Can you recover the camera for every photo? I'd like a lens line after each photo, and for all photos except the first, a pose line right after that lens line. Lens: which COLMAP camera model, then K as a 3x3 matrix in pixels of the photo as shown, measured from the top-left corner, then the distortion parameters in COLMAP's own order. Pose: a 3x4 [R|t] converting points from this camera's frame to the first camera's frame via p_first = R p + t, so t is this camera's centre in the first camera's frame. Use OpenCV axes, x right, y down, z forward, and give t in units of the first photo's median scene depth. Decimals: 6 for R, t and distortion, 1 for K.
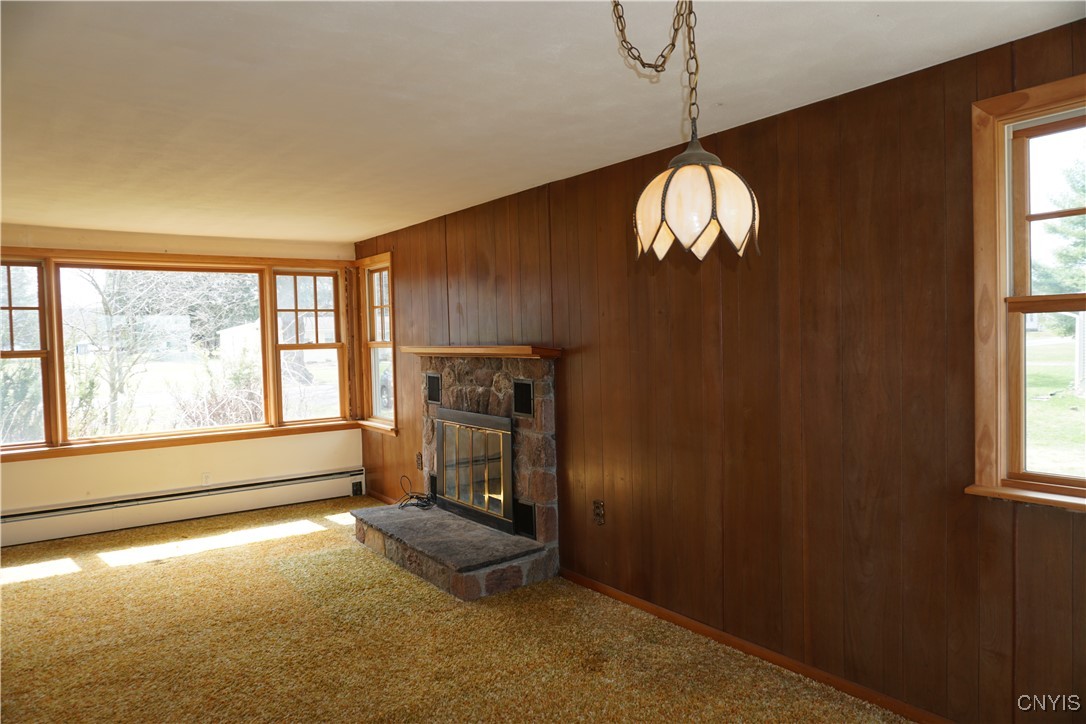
lens RADIAL K [[722.2, 0, 546.8], [0, 722.2, 367.8], [0, 0, 1]] dist [-0.048452, 0.026787]
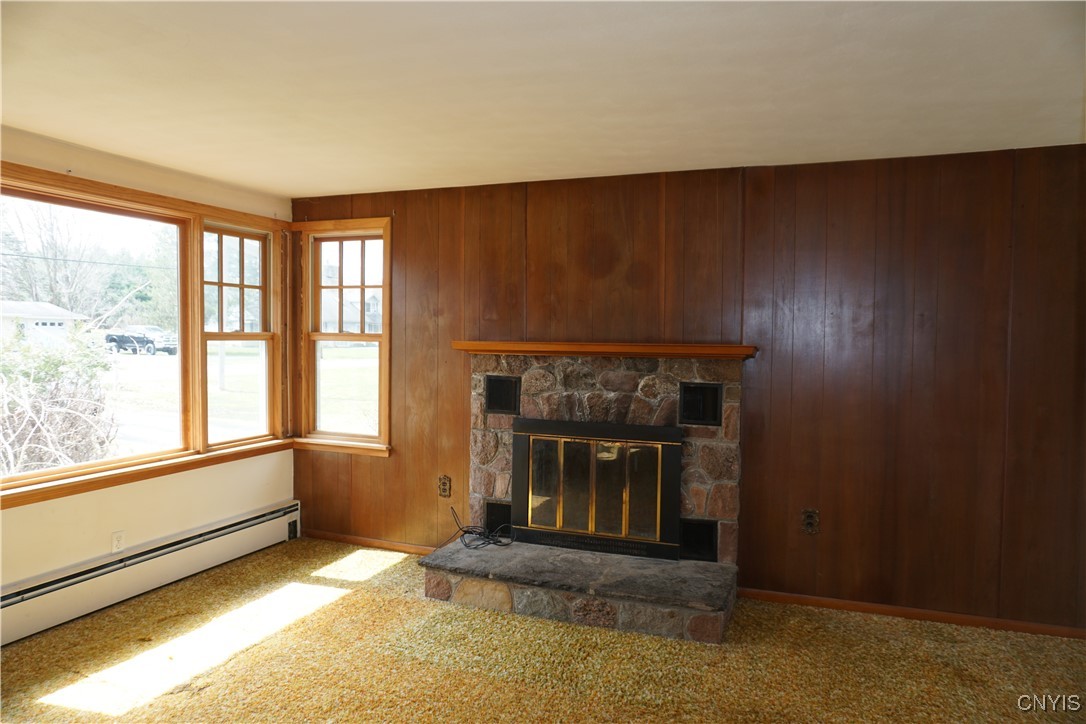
lens RADIAL K [[722.2, 0, 545.4], [0, 722.2, 364.6], [0, 0, 1]] dist [-0.048452, 0.026787]
pose [[0.839644, 0.008156, 0.543076, -0.637996], [-0.005997, 0.999966, -0.005747, 0.000118], [-0.543105, 0.001568, 0.839664, 0.341016]]
